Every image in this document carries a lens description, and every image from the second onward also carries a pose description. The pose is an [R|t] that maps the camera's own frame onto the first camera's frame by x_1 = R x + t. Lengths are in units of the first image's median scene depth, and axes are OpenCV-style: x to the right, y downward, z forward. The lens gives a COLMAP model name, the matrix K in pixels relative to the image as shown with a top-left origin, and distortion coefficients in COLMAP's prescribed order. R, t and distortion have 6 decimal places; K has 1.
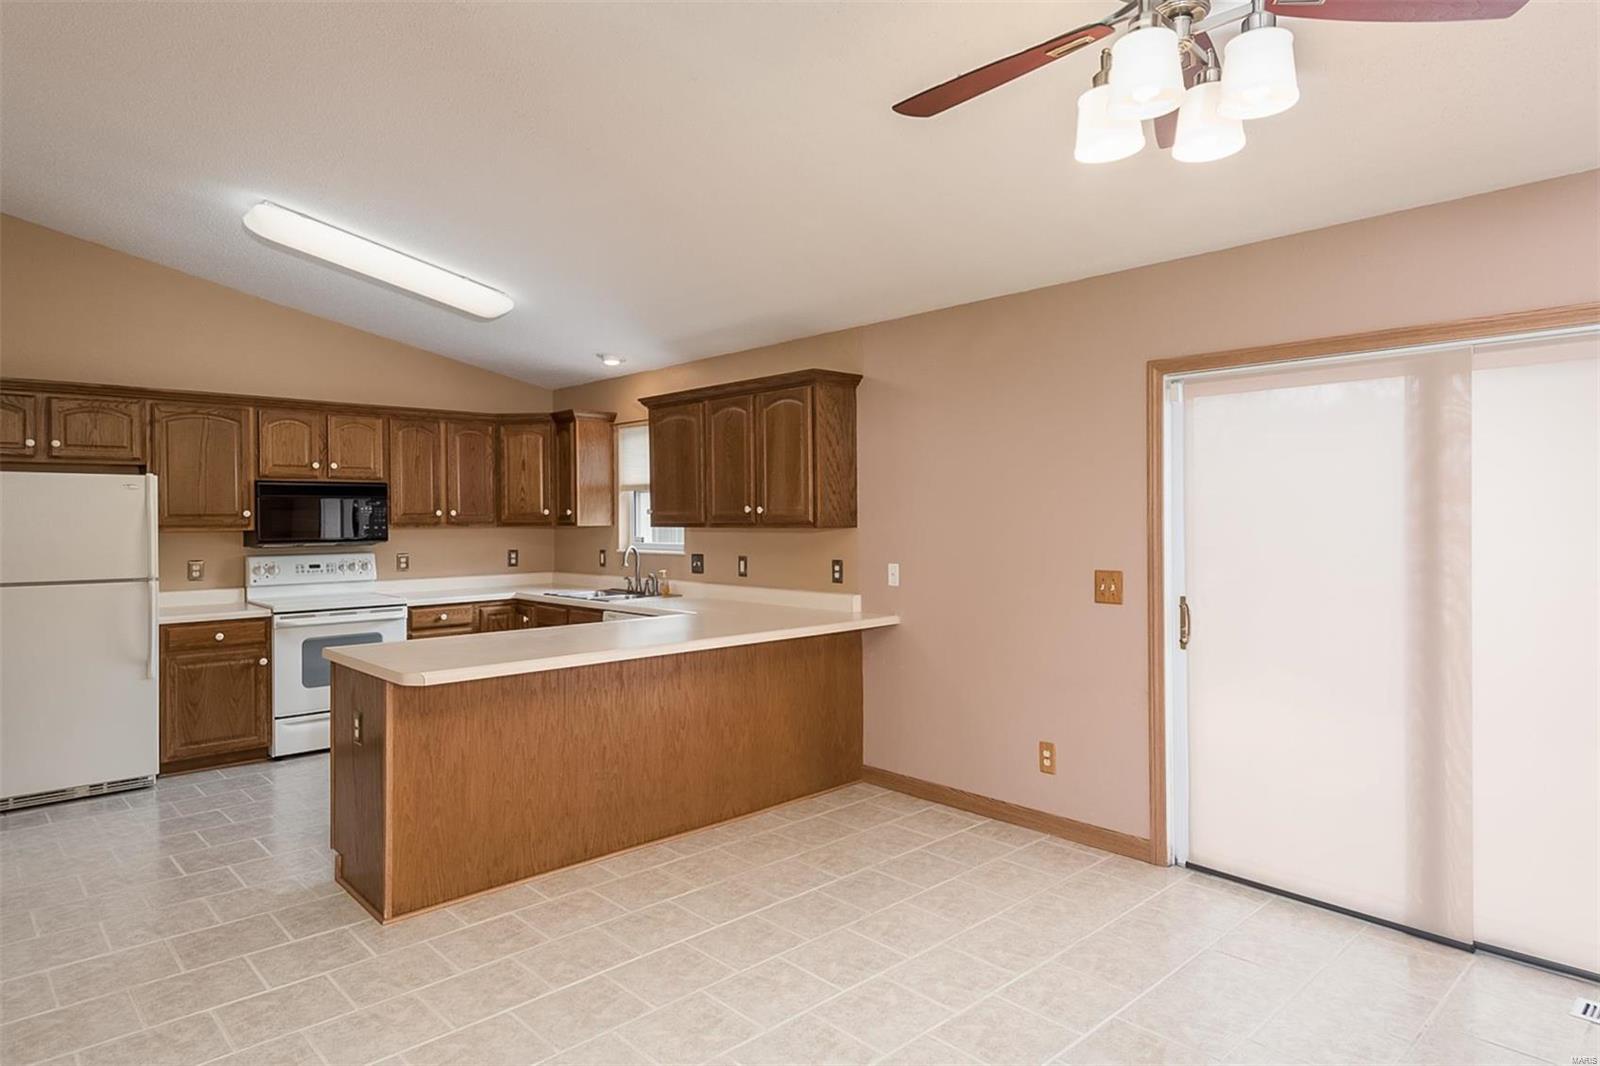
lens RADIAL K [[909.6, 0, 795.9], [0, 909.6, 517.8], [0, 0, 1]] dist [0.015460, -0.004729]
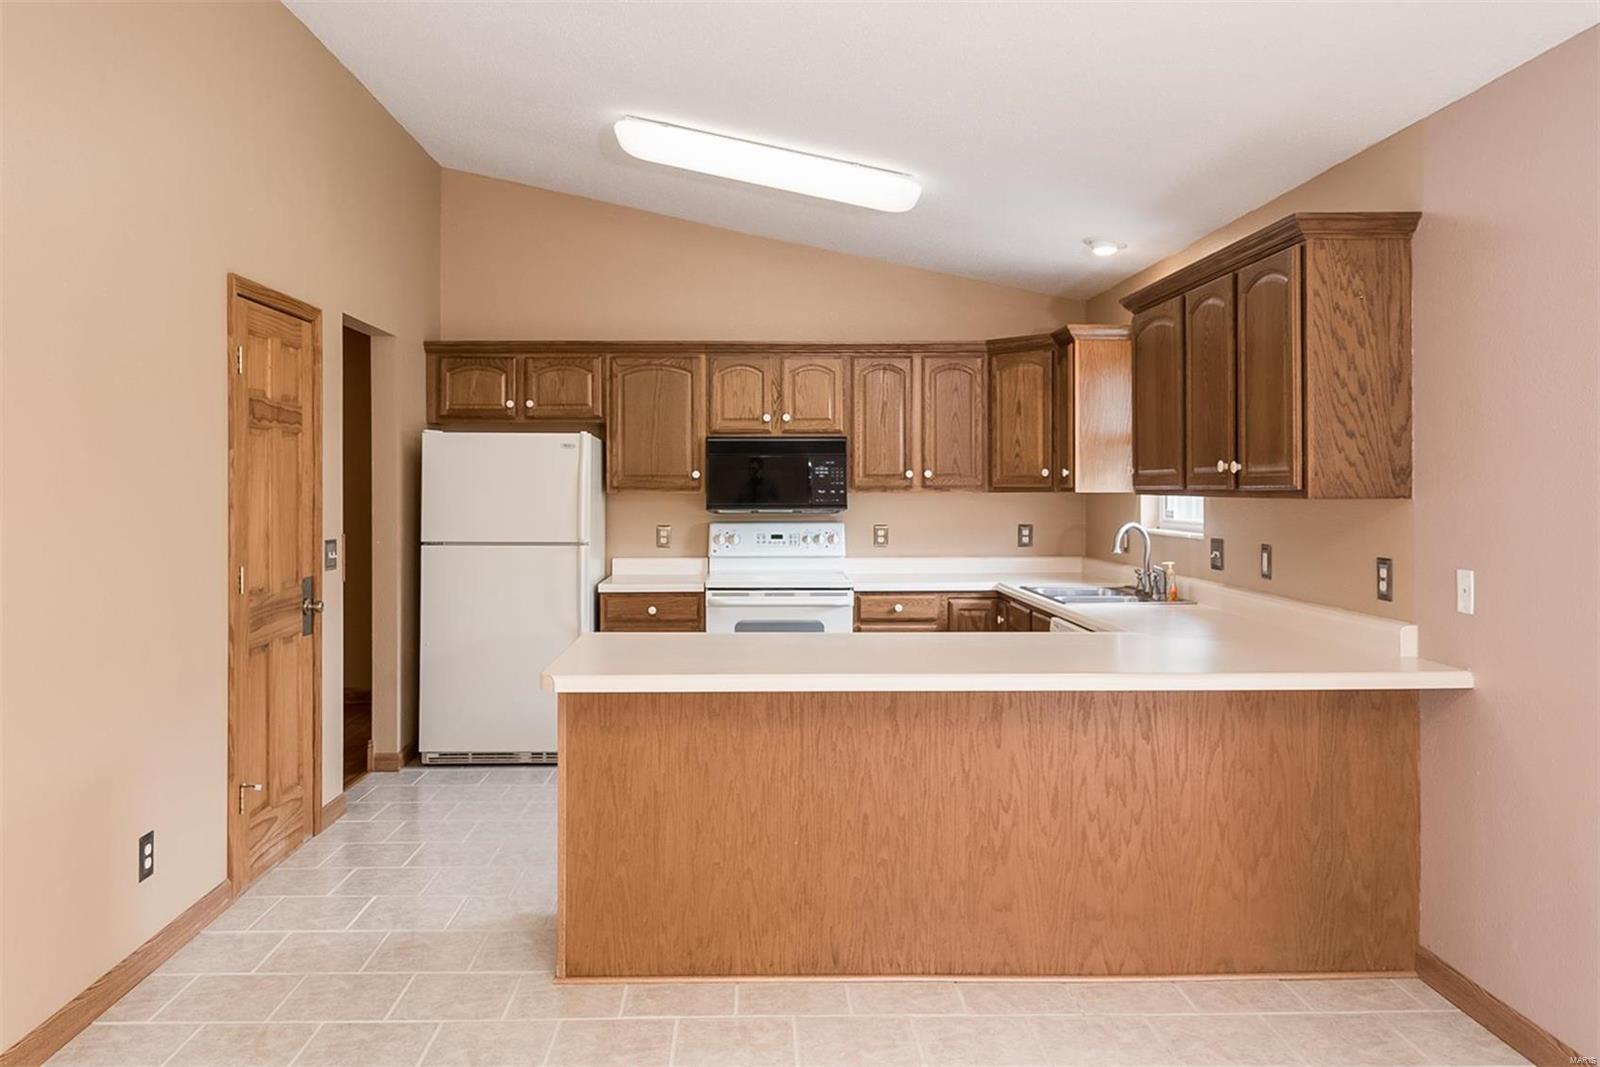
lens RADIAL K [[1168.3, 0, 776.9], [0, 1168.3, 491.5], [0, 0, 1]] dist [0.021417, -0.016220]
pose [[0.746185, 0.009041, -0.665677, 0.247384], [-0.003780, 0.999949, 0.009344, 0.001283], [0.665728, -0.004457, 0.746181, 0.237219]]
